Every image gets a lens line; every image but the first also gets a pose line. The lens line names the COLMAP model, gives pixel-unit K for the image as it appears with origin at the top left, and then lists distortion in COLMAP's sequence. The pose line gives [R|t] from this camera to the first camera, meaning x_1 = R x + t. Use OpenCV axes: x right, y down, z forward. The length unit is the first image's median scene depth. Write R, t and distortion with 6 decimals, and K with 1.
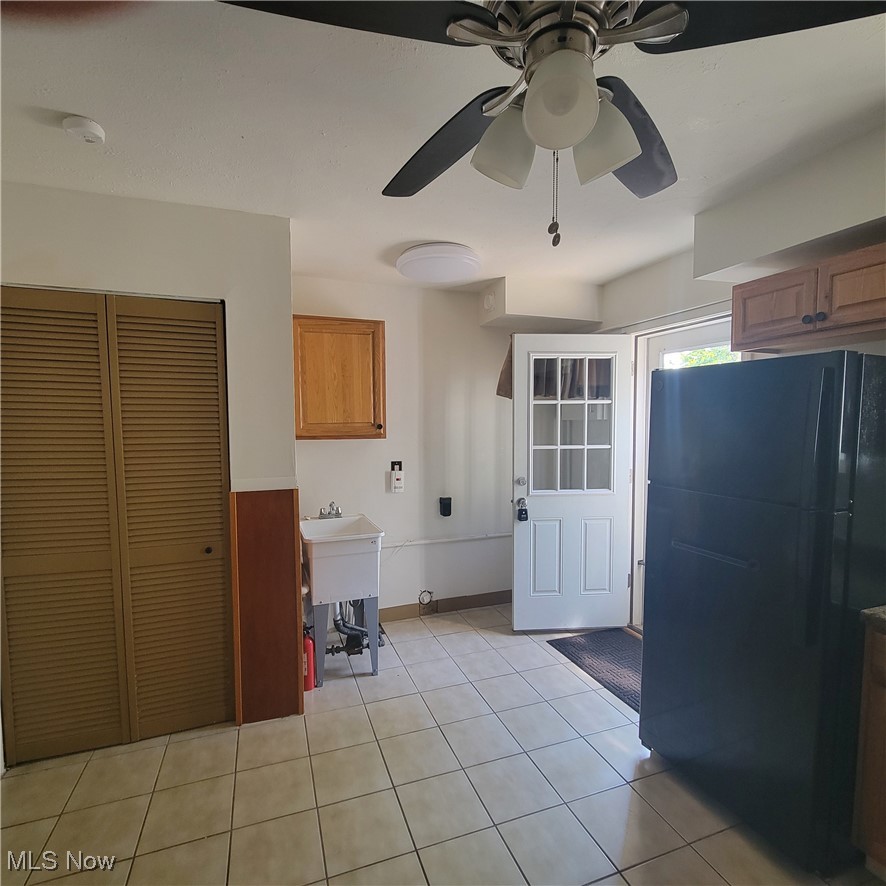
lens RADIAL K [[479.6, 0, 443.1], [0, 479.6, 444.6], [0, 0, 1]] dist [0.004885, -0.003189]
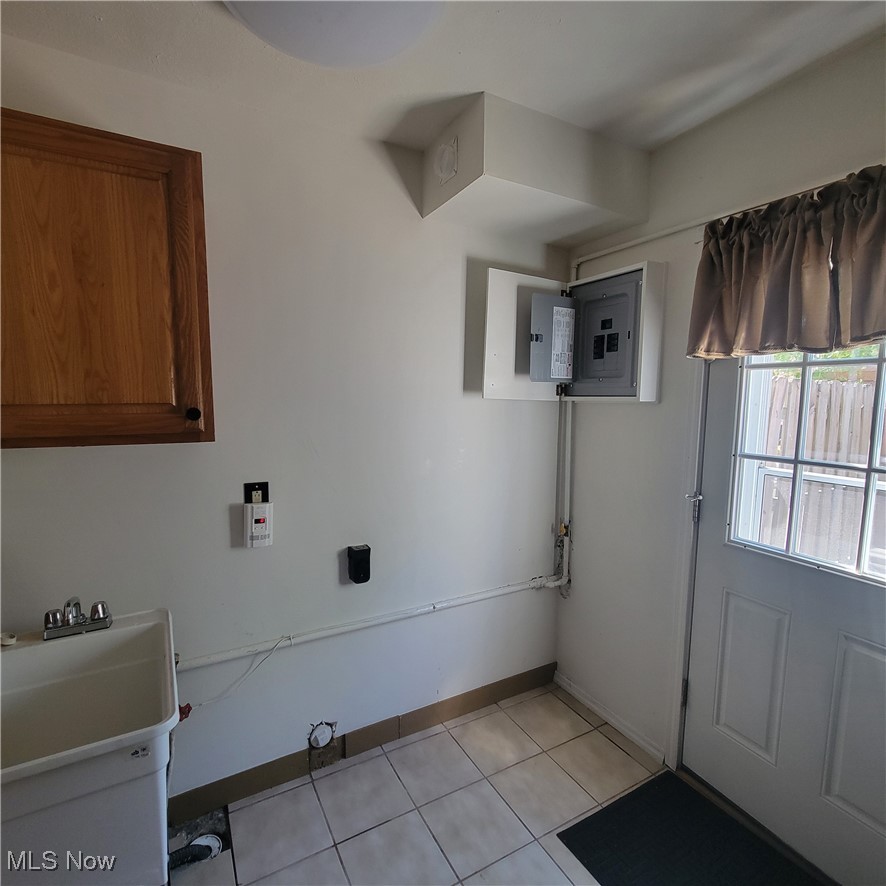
lens RADIAL K [[479.6, 0, 443.4], [0, 479.6, 447.3], [0, 0, 1]] dist [0.004885, -0.003189]
pose [[0.986292, -0.005119, 0.164931, 0.011385], [-0.001628, 0.999168, 0.040746, -0.022990], [-0.165002, -0.040456, 0.985463, 0.498702]]
